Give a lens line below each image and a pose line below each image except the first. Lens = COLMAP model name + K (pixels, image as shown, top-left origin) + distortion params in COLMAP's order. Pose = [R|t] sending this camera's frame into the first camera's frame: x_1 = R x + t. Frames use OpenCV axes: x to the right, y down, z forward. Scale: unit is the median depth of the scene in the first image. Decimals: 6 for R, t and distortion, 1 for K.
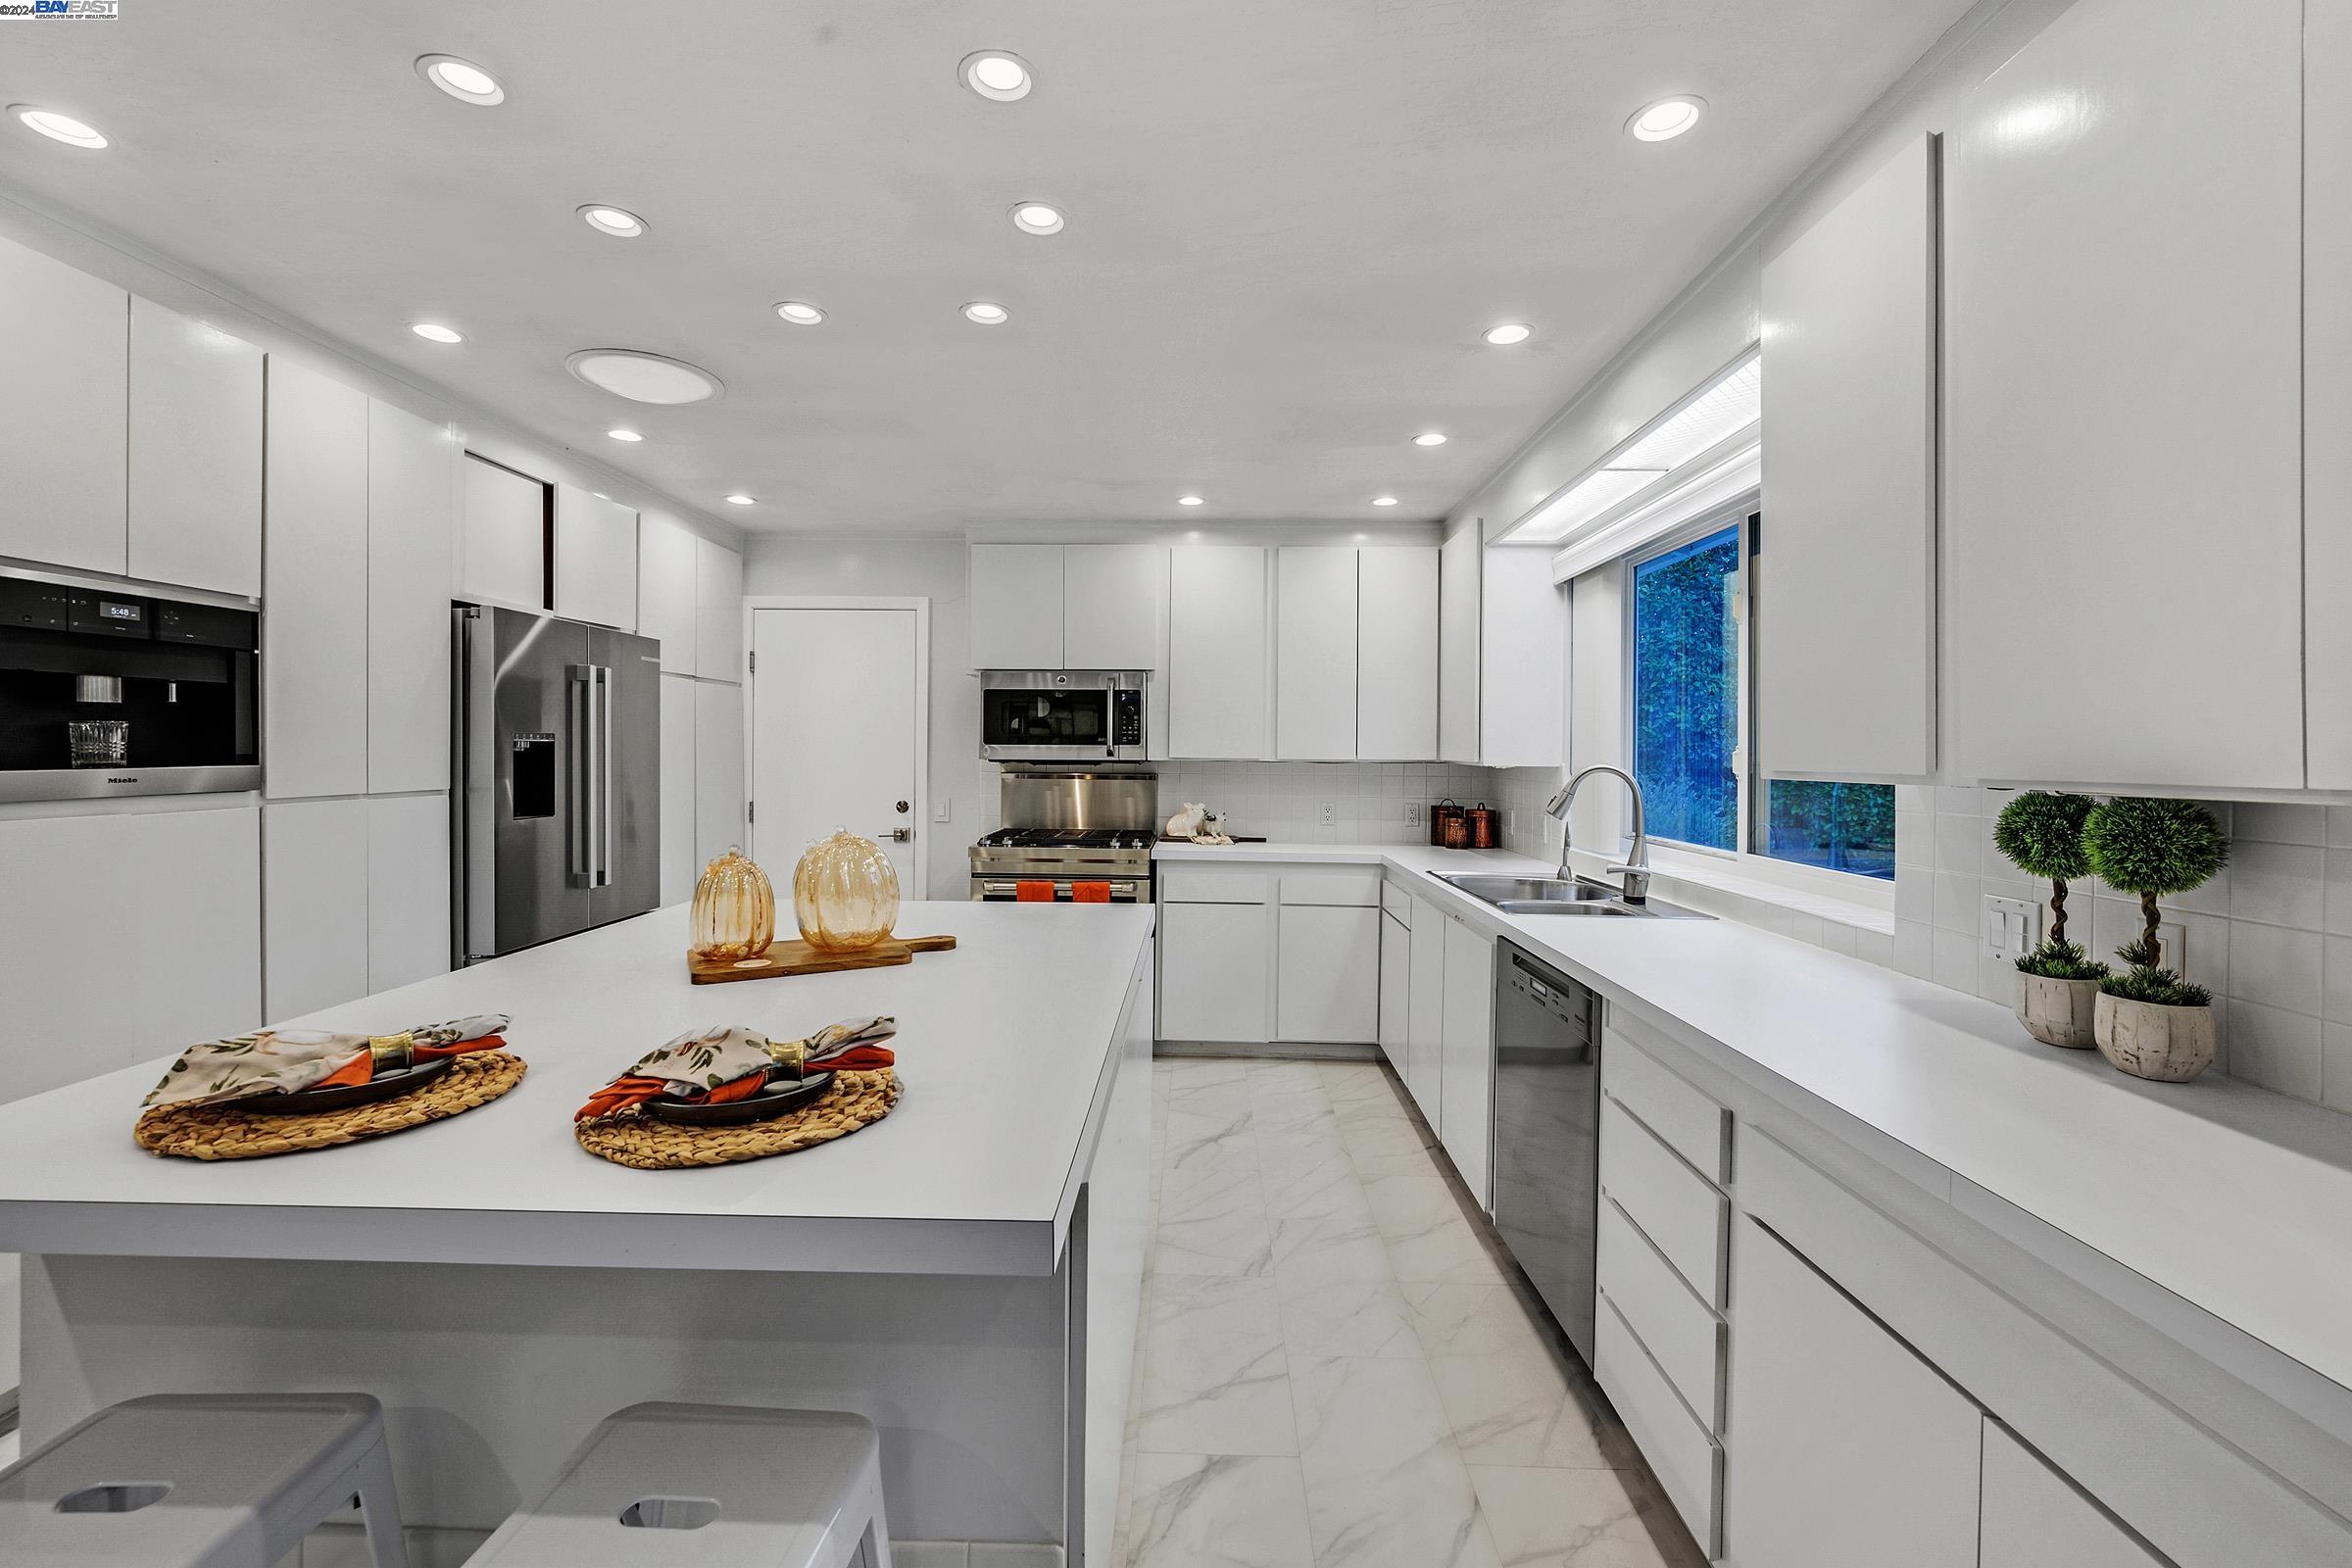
lens RADIAL K [[945.3, 0, 1194.1], [0, 945.3, 755.1], [0, 0, 1]] dist [-0.000450, -0.000761]
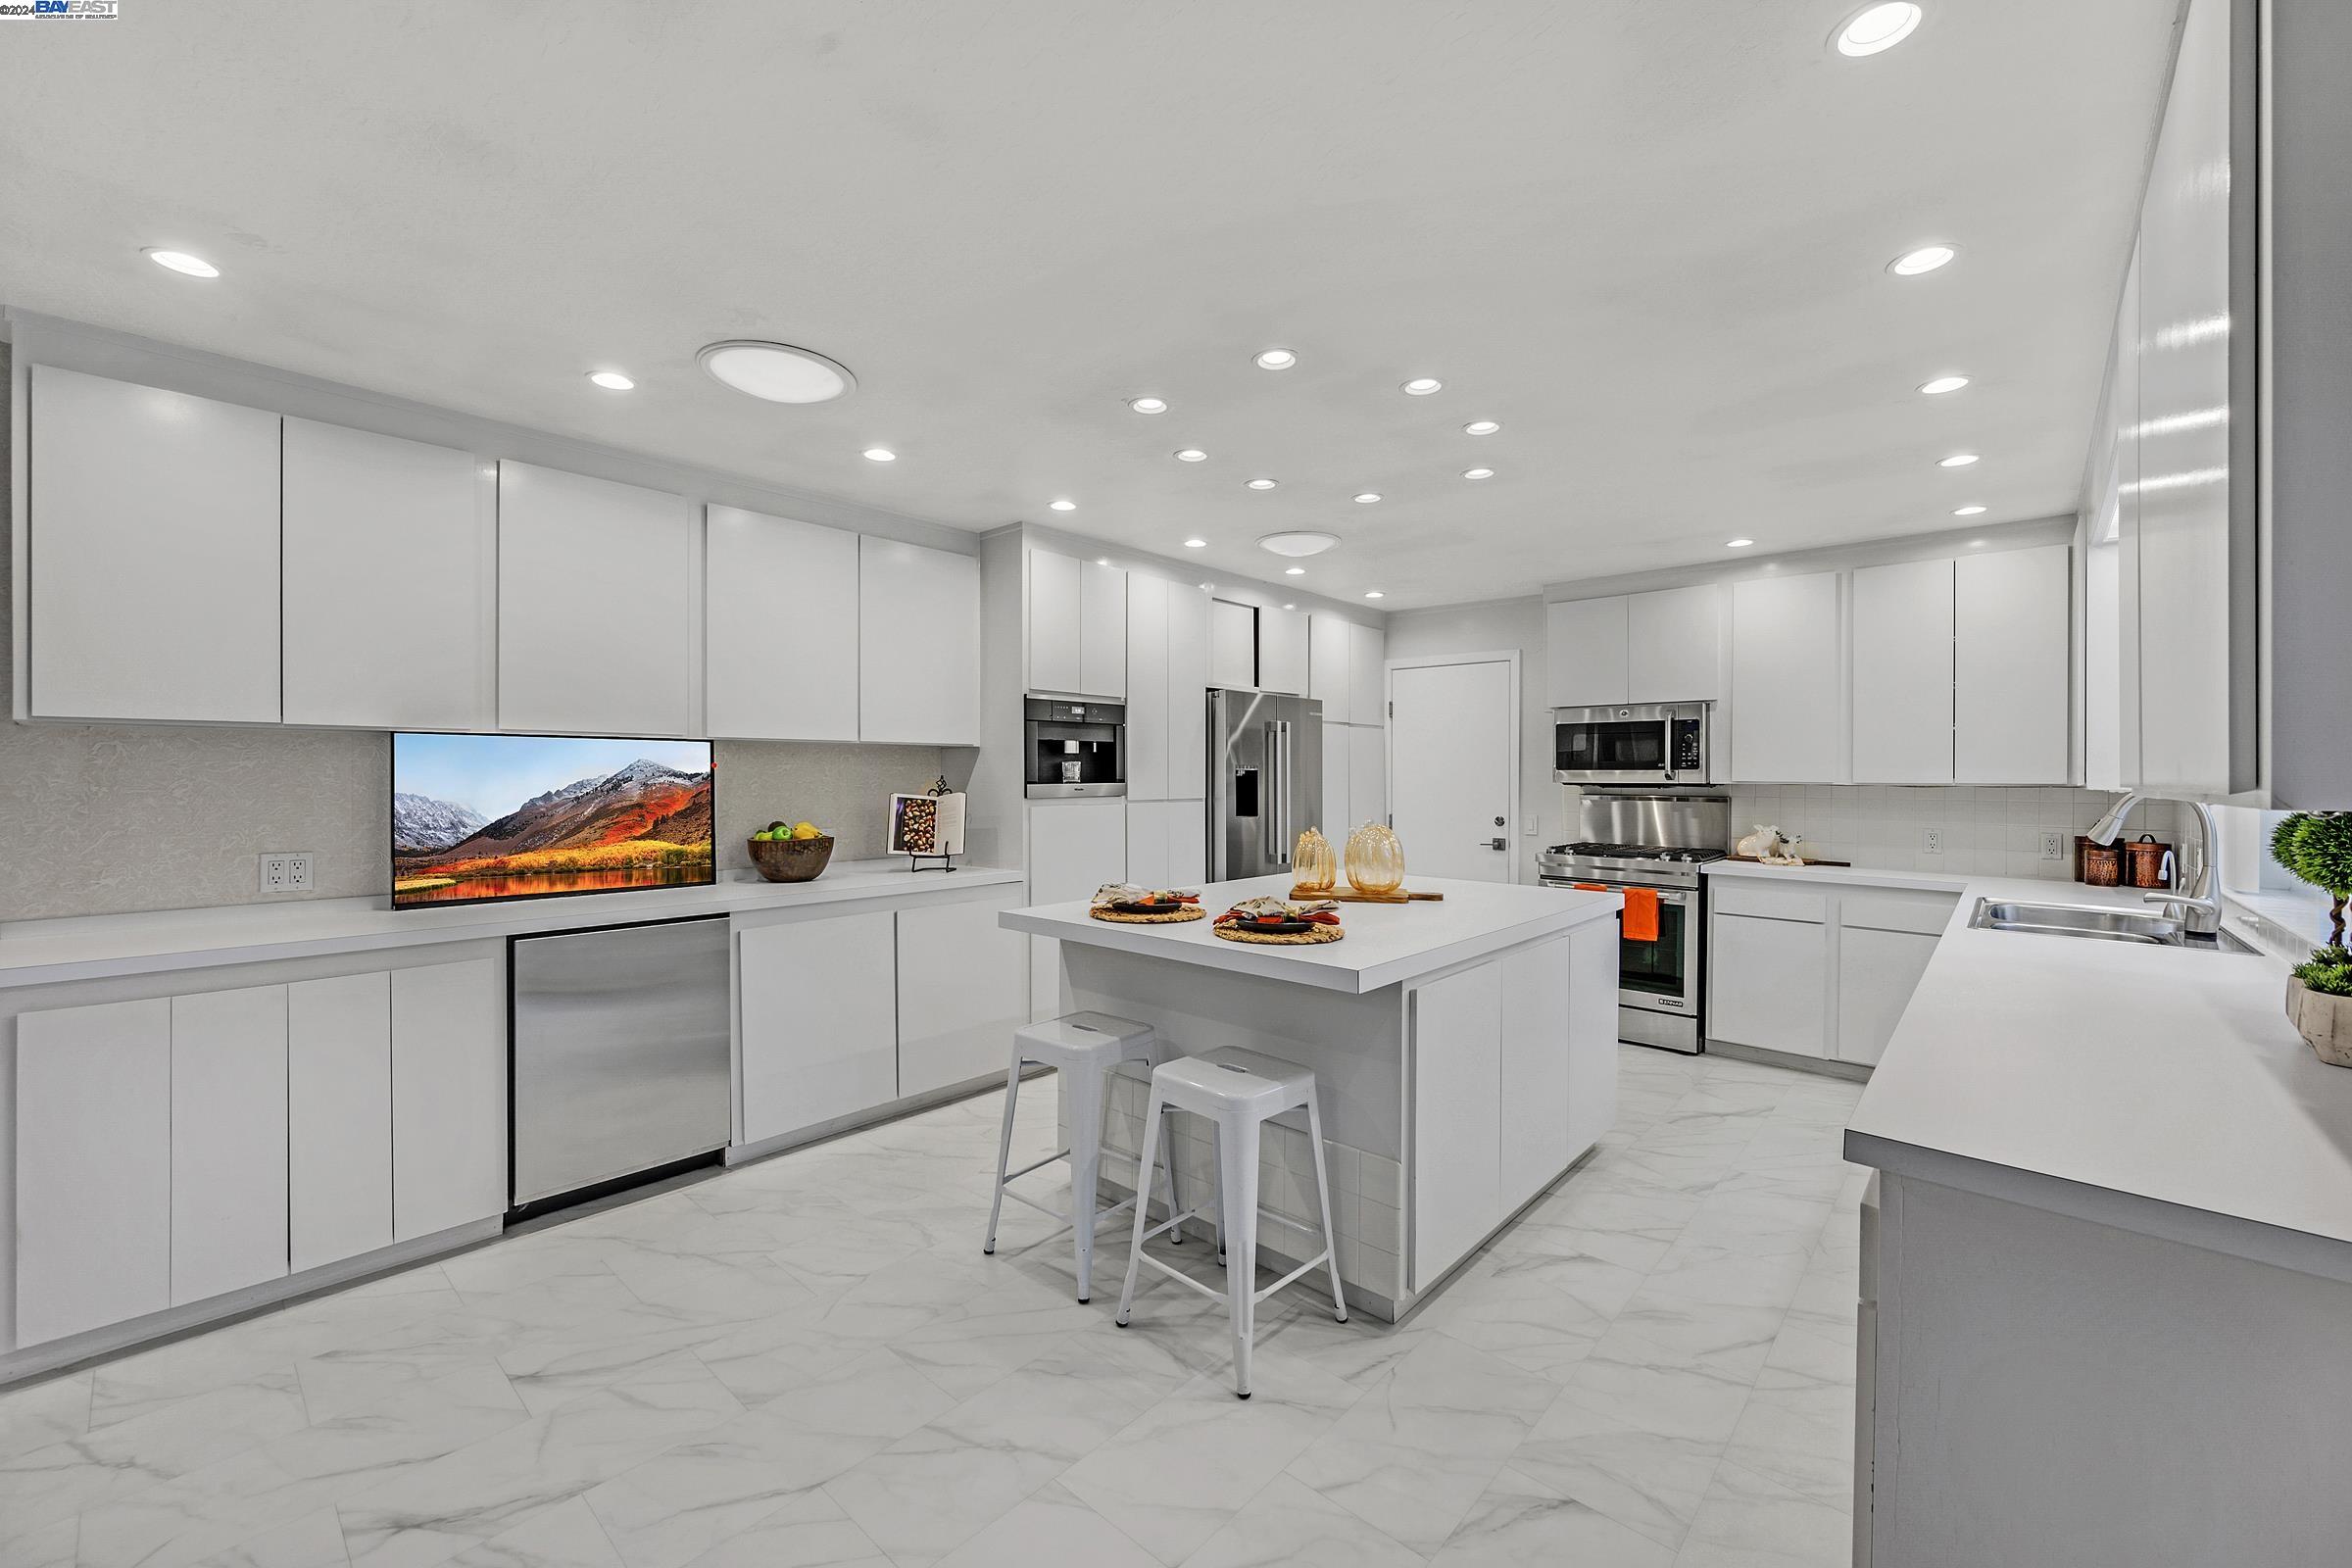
lens RADIAL K [[945.3, 0, 1186.8], [0, 945.3, 789.6], [0, 0, 1]] dist [-0.000450, -0.000761]
pose [[0.751067, 0.006318, -0.660196, 0.285583], [-0.001976, 0.999971, 0.007322, 0.006957], [0.660223, -0.004195, 0.751058, -0.277000]]
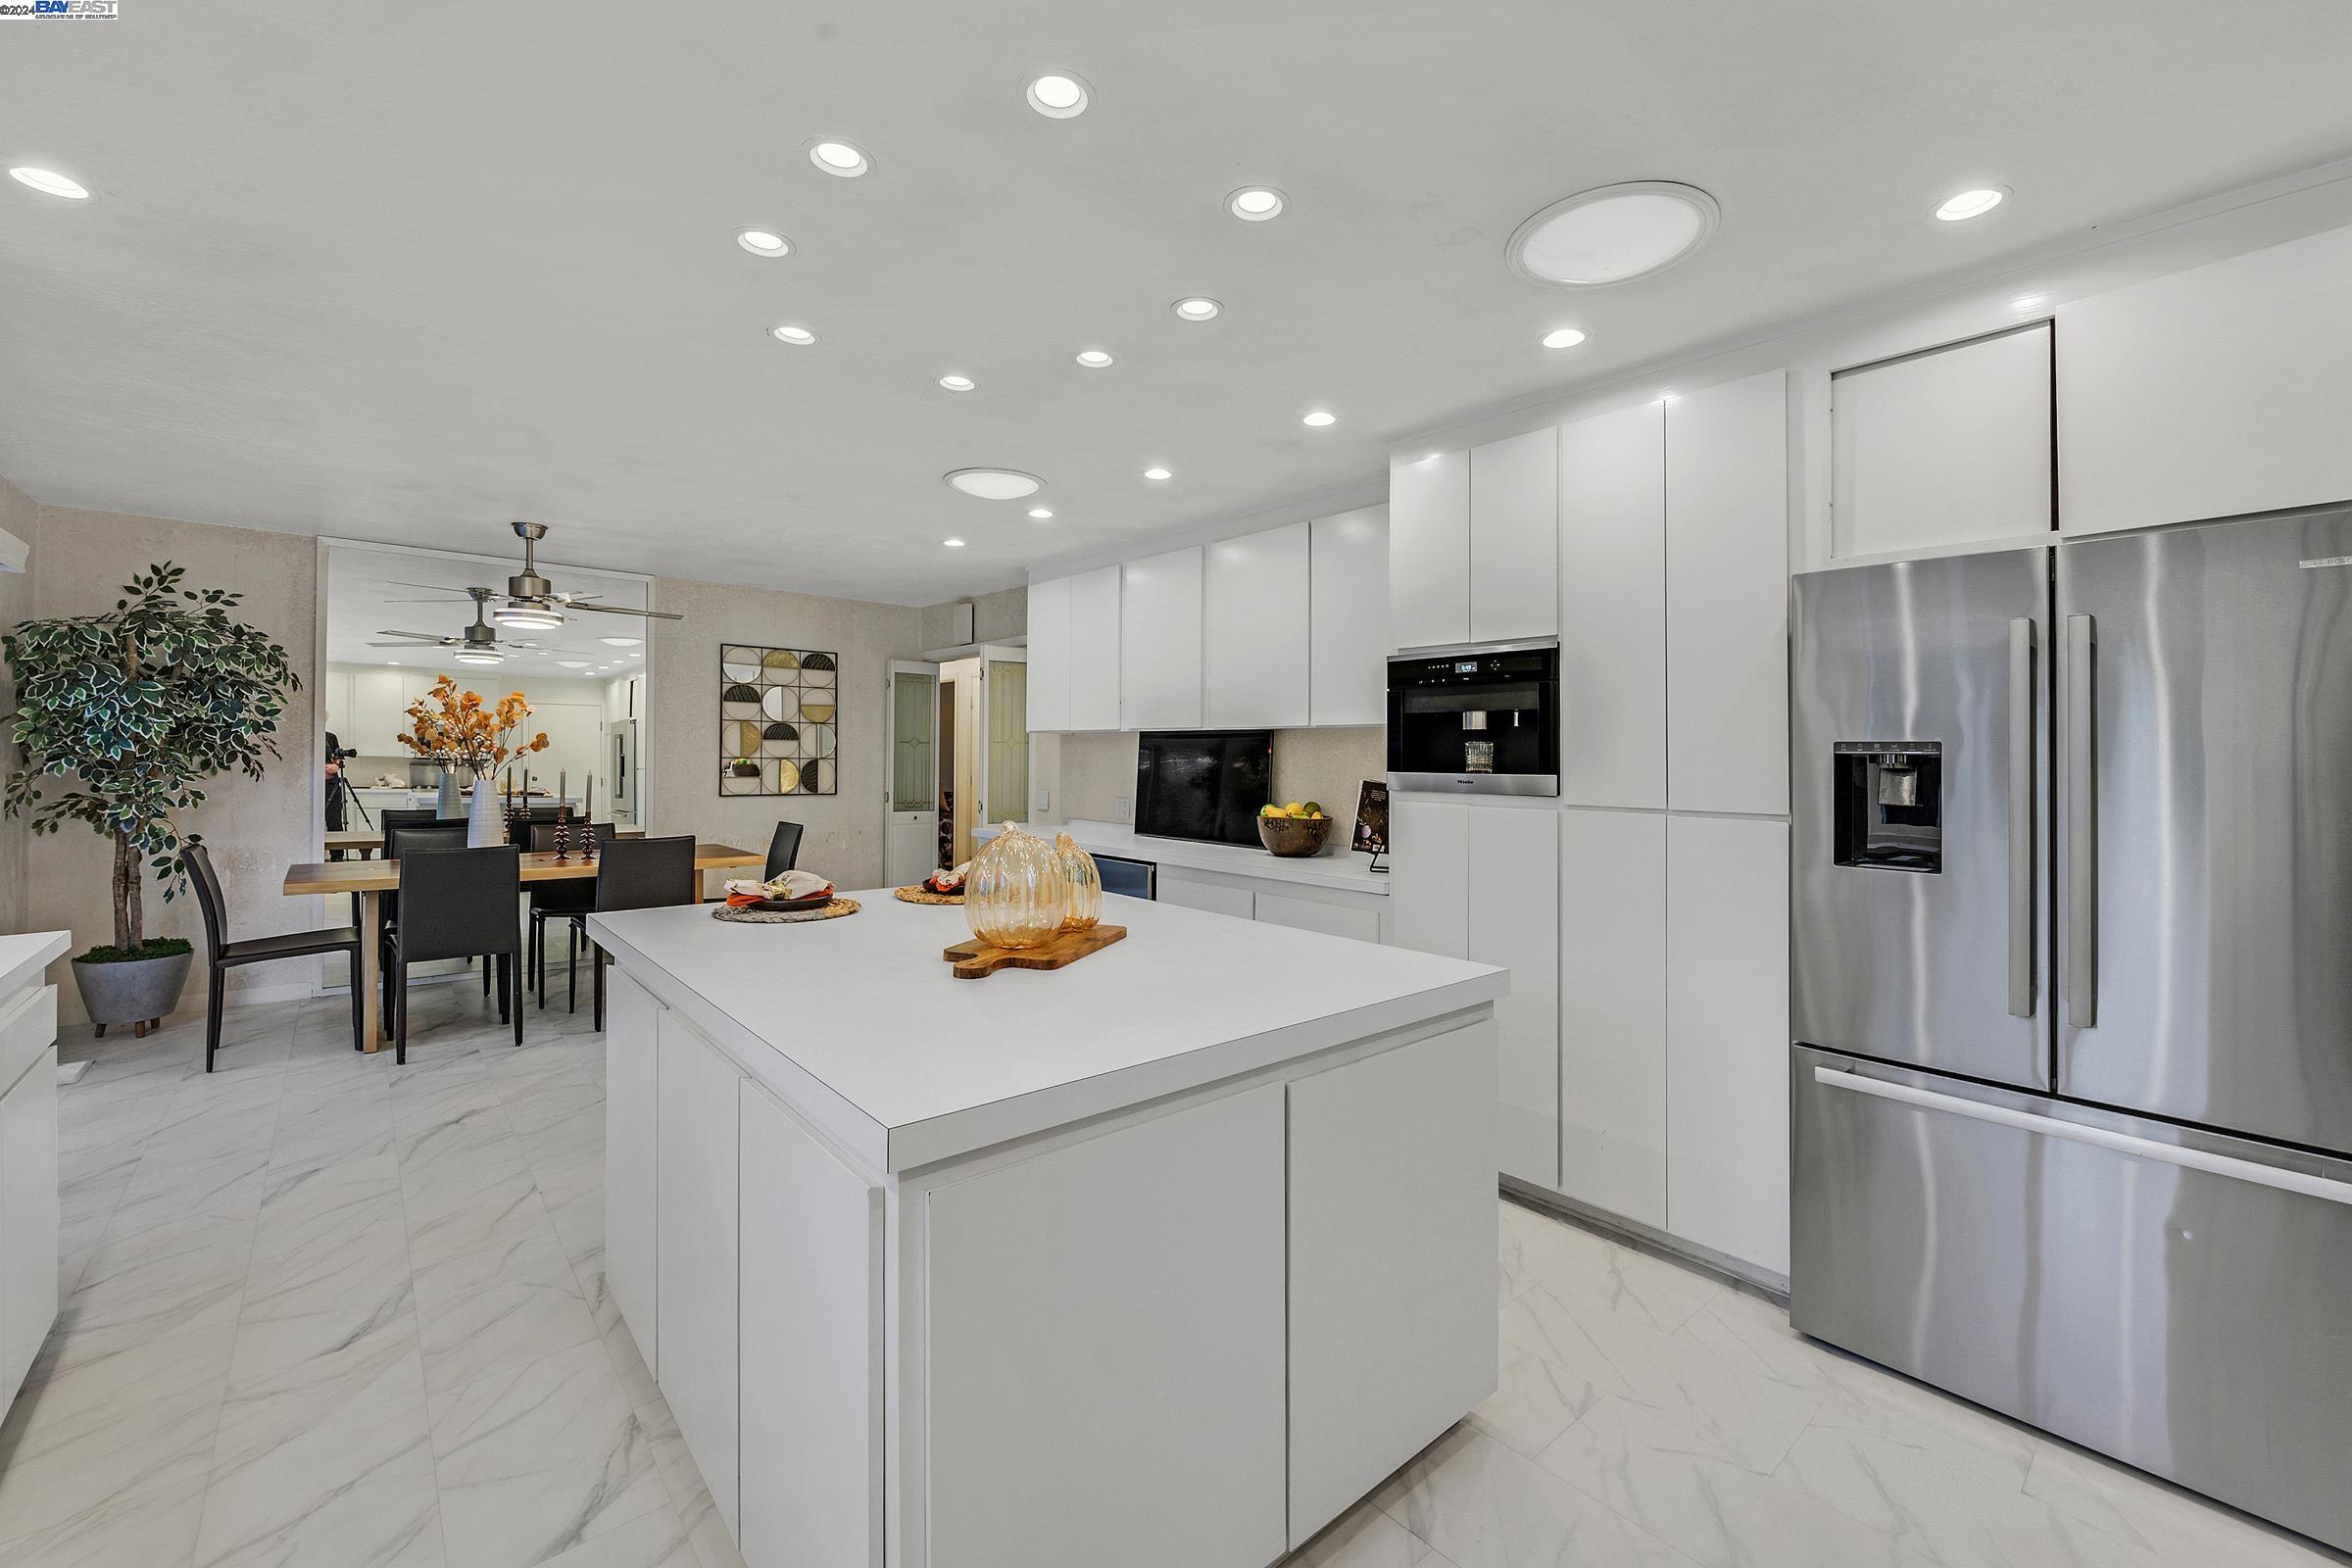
lens RADIAL K [[945.3, 0, 1200.1], [0, 945.3, 764.1], [0, 0, 1]] dist [-0.000450, -0.000761]
pose [[-0.738558, -0.005022, -0.674171, 0.103663], [-0.020457, 0.999679, 0.014963, -0.008823], [0.673880, 0.024843, -0.738423, 1.120370]]
